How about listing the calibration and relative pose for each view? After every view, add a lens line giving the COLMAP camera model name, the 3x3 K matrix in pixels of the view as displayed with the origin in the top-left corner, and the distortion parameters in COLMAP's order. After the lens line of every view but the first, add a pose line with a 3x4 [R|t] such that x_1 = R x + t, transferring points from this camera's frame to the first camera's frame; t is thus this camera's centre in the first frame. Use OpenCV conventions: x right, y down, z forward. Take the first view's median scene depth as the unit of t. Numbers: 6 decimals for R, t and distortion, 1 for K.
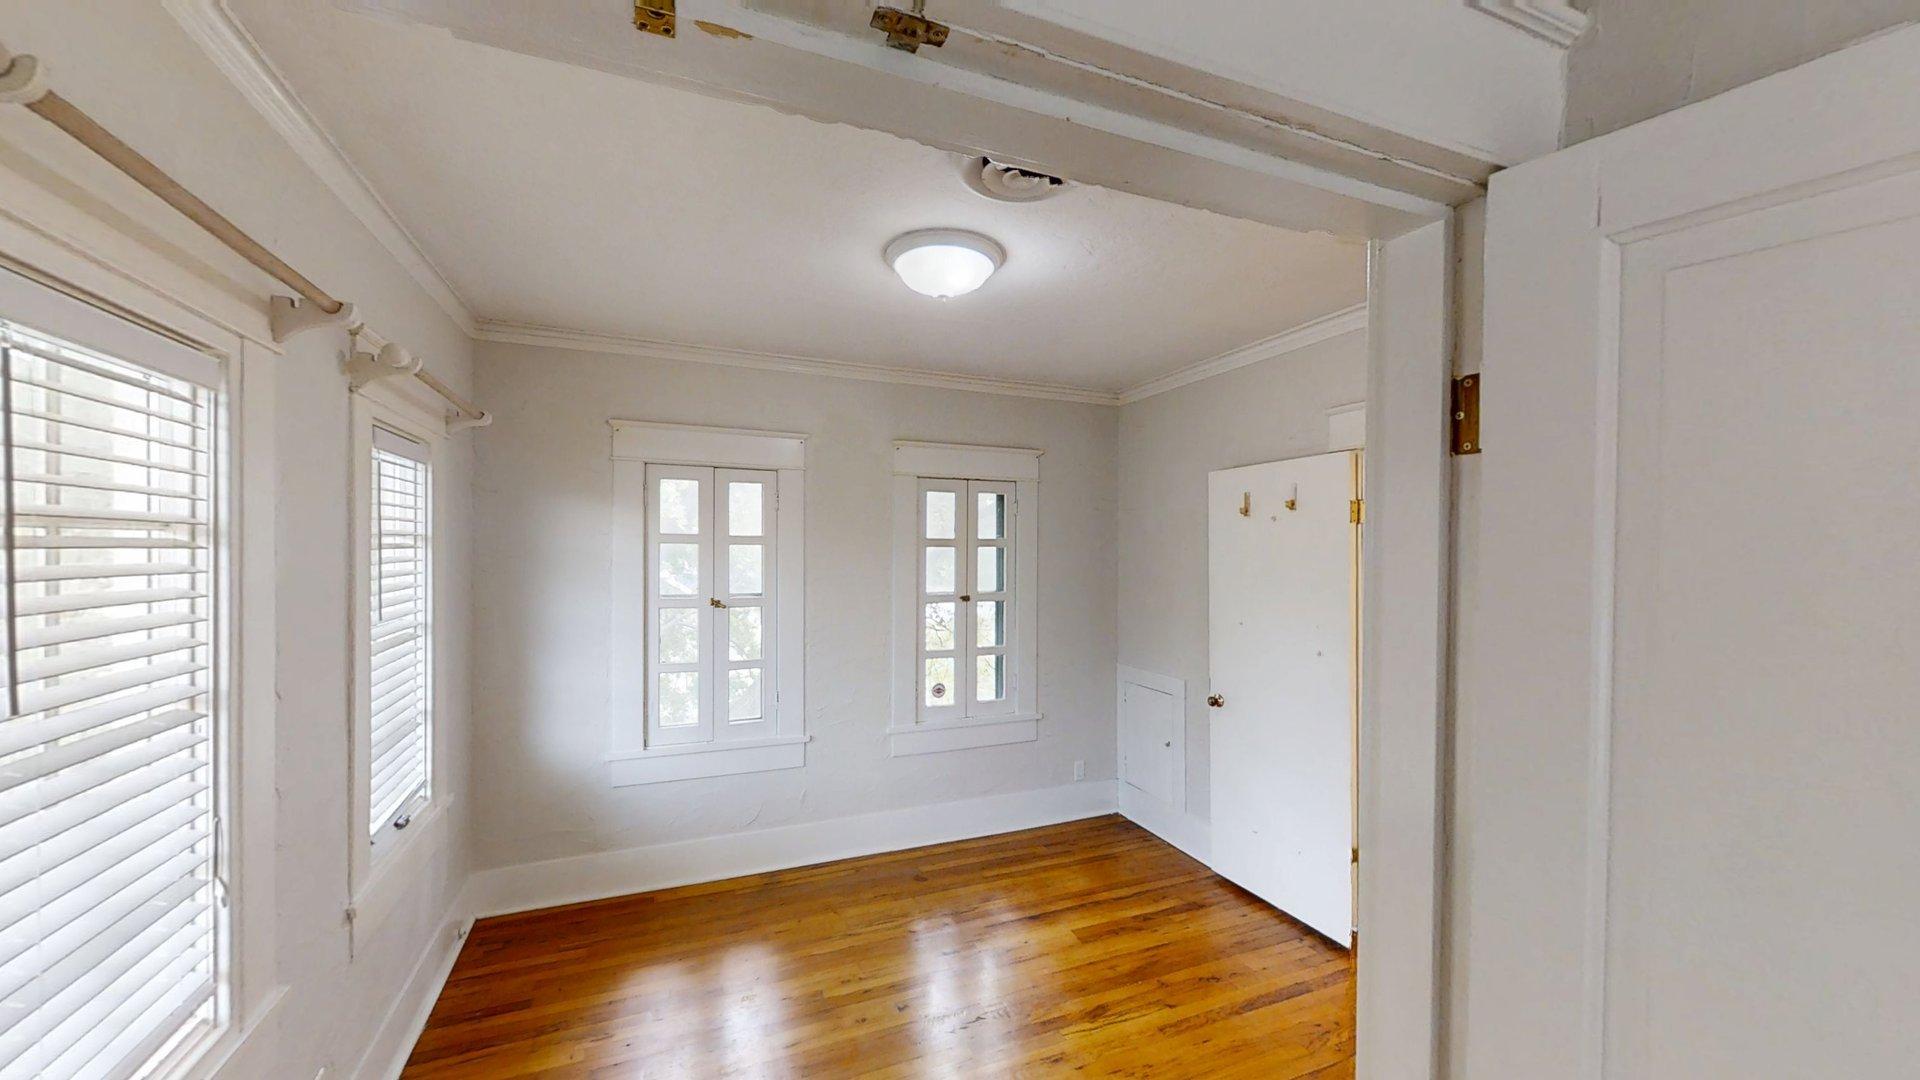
lens RADIAL K [[707.5, 0, 962.6], [0, 707.5, 542.6], [0, 0, 1]] dist [0.001139, -0.000187]
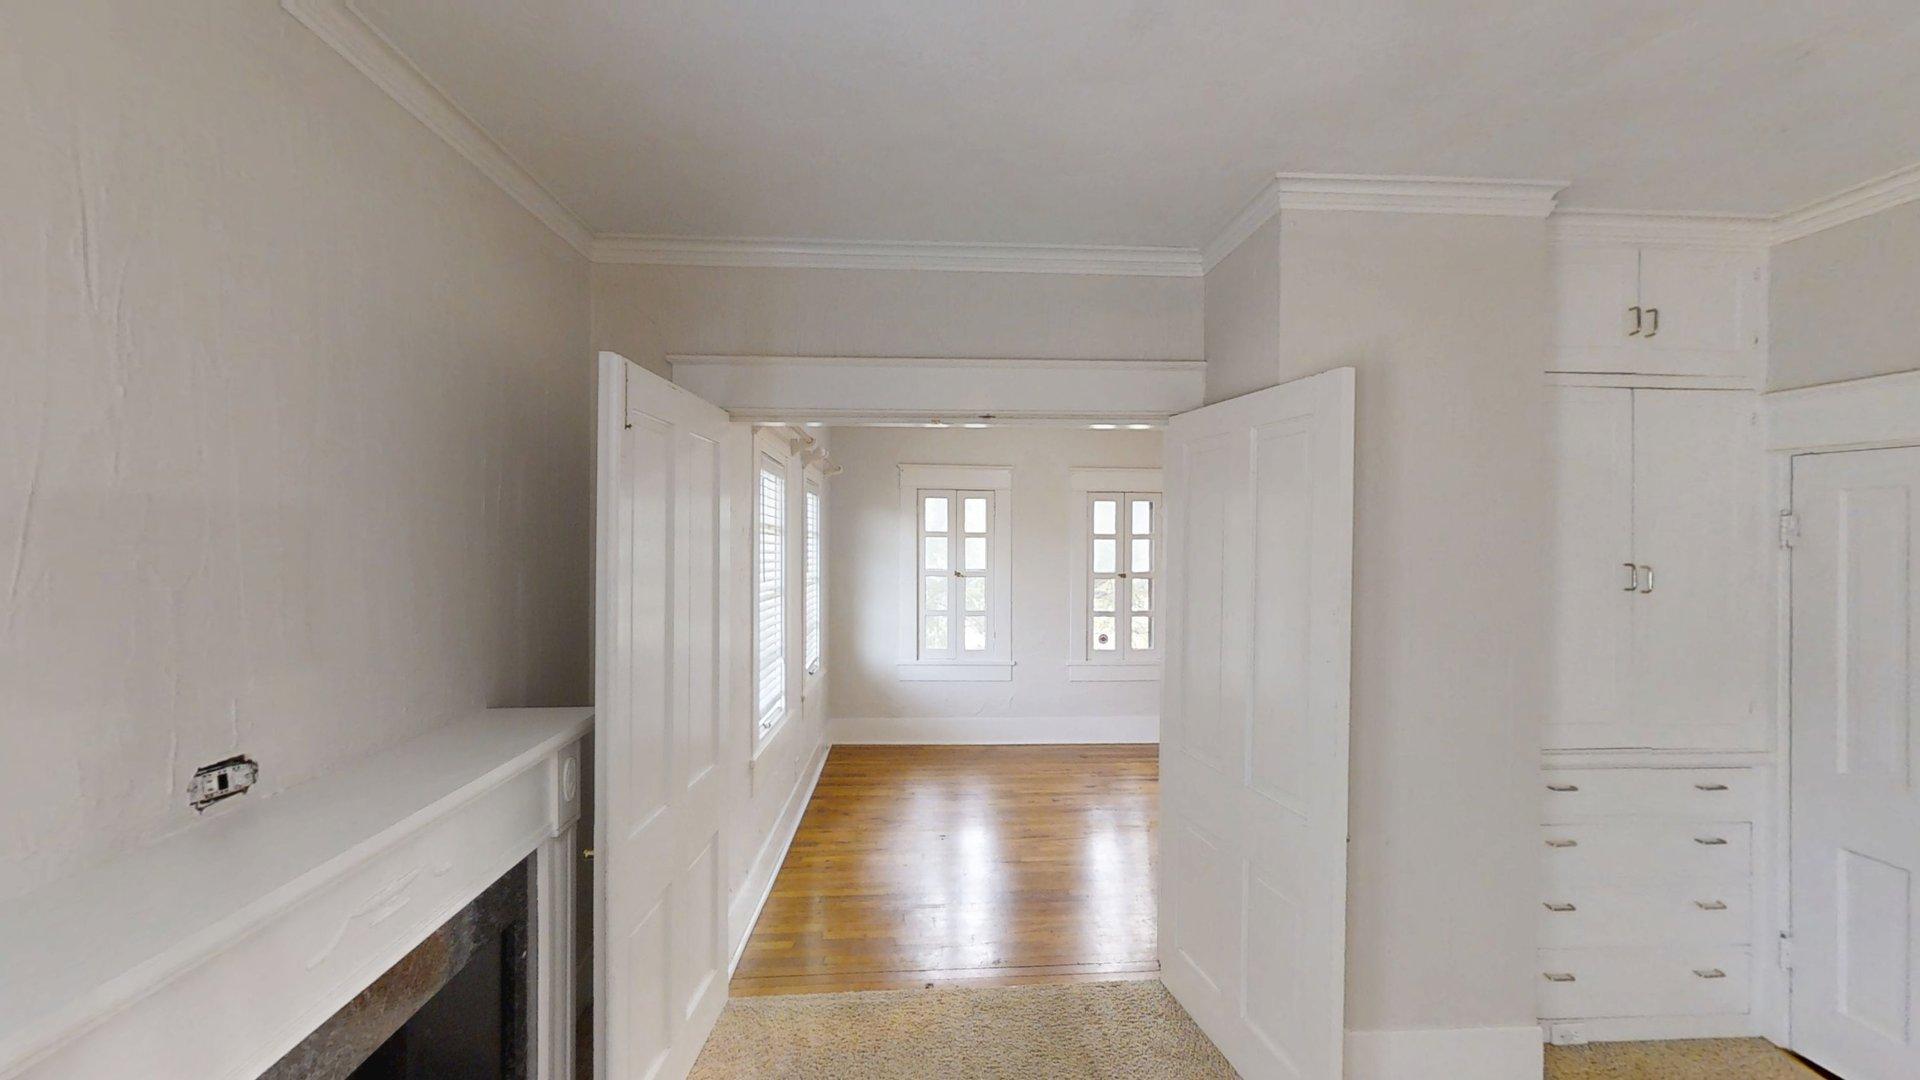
lens RADIAL K [[707.5, 0, 962.6], [0, 707.5, 542.6], [0, 0, 1]] dist [0.001139, -0.000187]
pose [[0.942073, 0.001050, -0.335406, 0.199617], [-0.000080, 0.999996, 0.002904, 0.008843], [0.335408, -0.002709, 0.942069, -0.506984]]
